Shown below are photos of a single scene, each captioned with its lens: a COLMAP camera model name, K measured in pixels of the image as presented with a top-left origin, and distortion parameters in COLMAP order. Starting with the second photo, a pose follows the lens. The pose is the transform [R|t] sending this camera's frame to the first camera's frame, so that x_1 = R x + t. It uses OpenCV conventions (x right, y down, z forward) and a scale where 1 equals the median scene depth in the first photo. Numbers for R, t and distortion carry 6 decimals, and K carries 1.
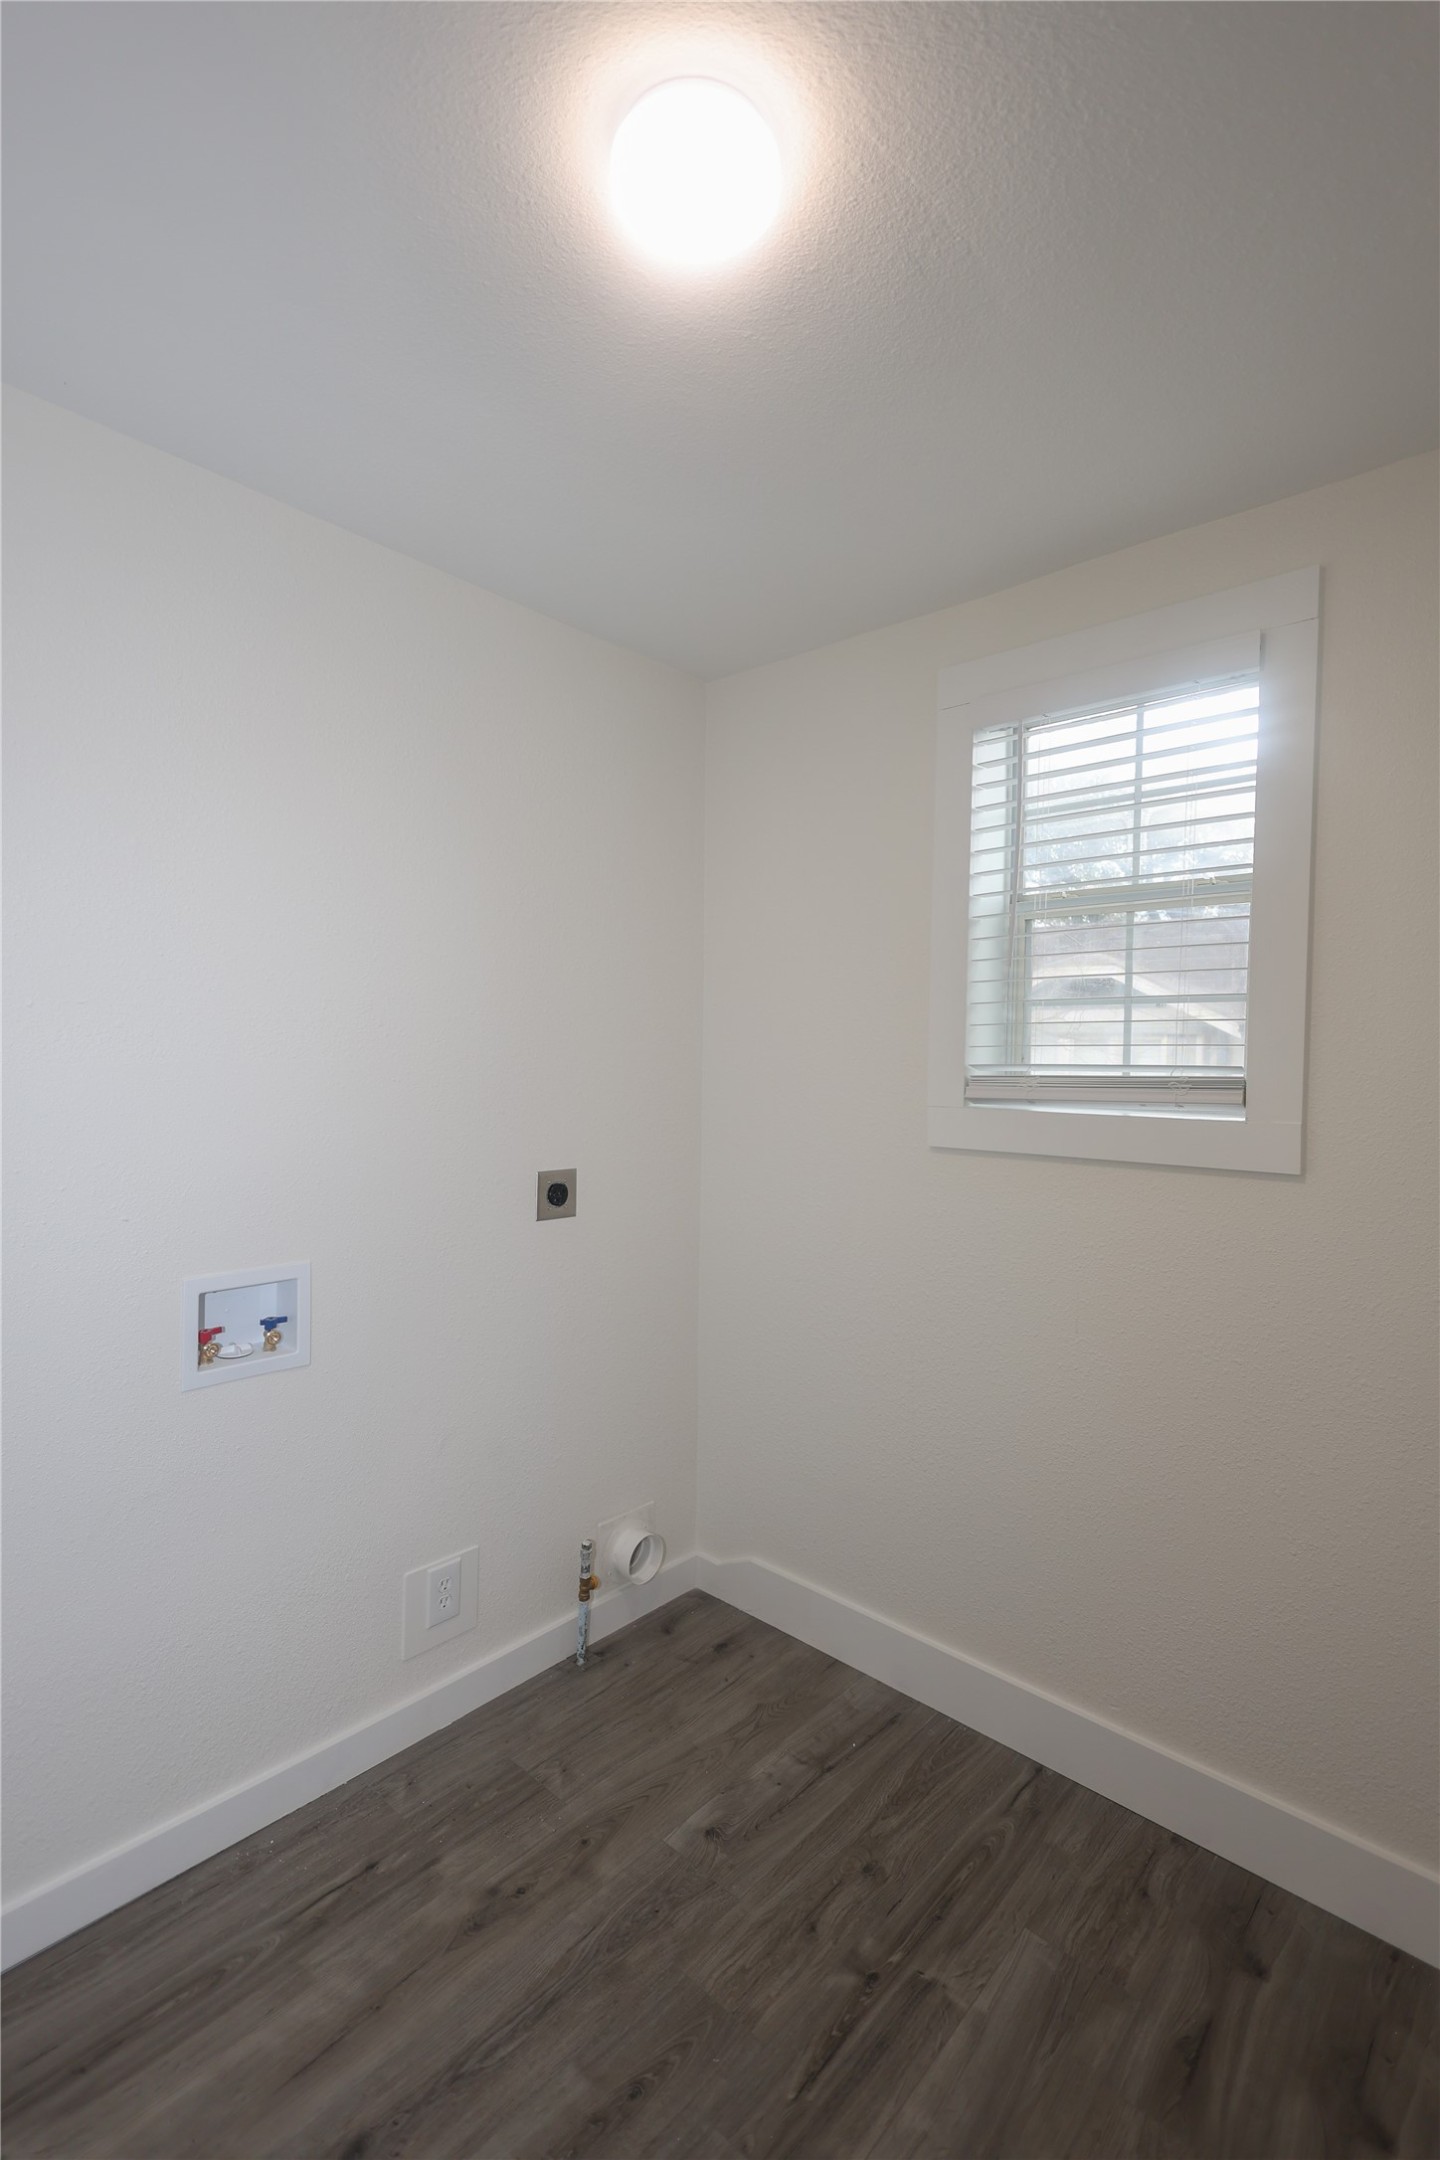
lens RADIAL K [[999.0, 0, 729.0], [0, 999.0, 1079.1], [0, 0, 1]] dist [0.002903, 0.000352]
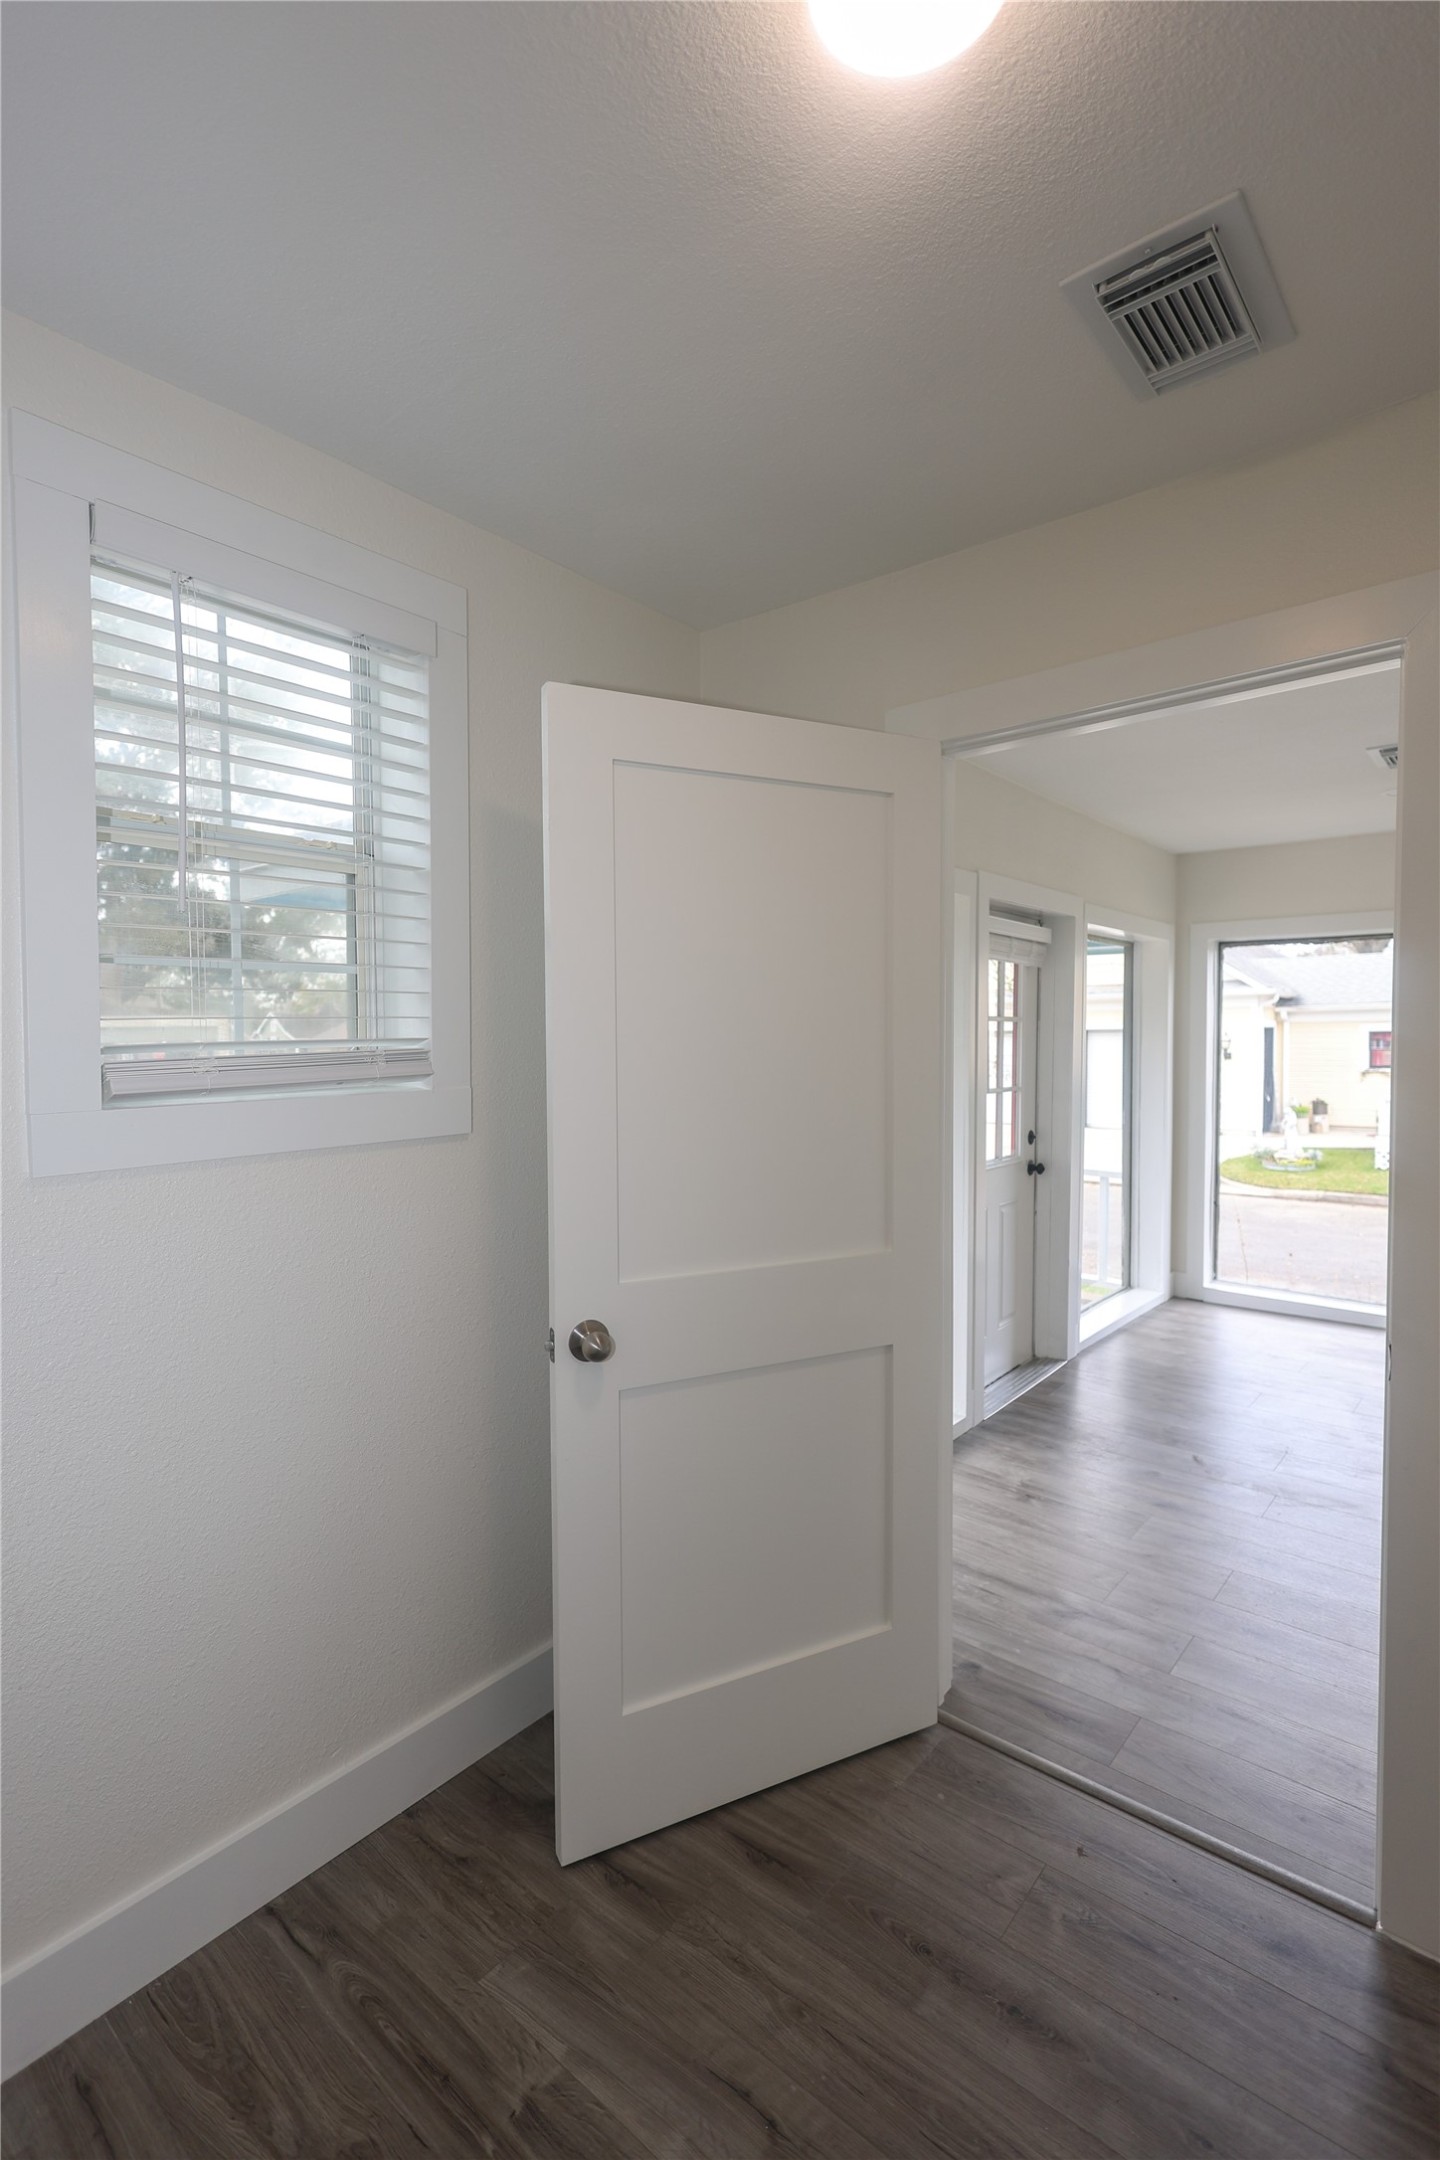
lens RADIAL K [[999.0, 0, 728.8], [0, 999.0, 1072.5], [0, 0, 1]] dist [0.002903, 0.000352]
pose [[-0.039941, -0.057436, 0.997550, -0.557902], [0.023652, 0.998012, 0.058410, -0.031250], [-0.998922, 0.025927, -0.038503, 0.752548]]
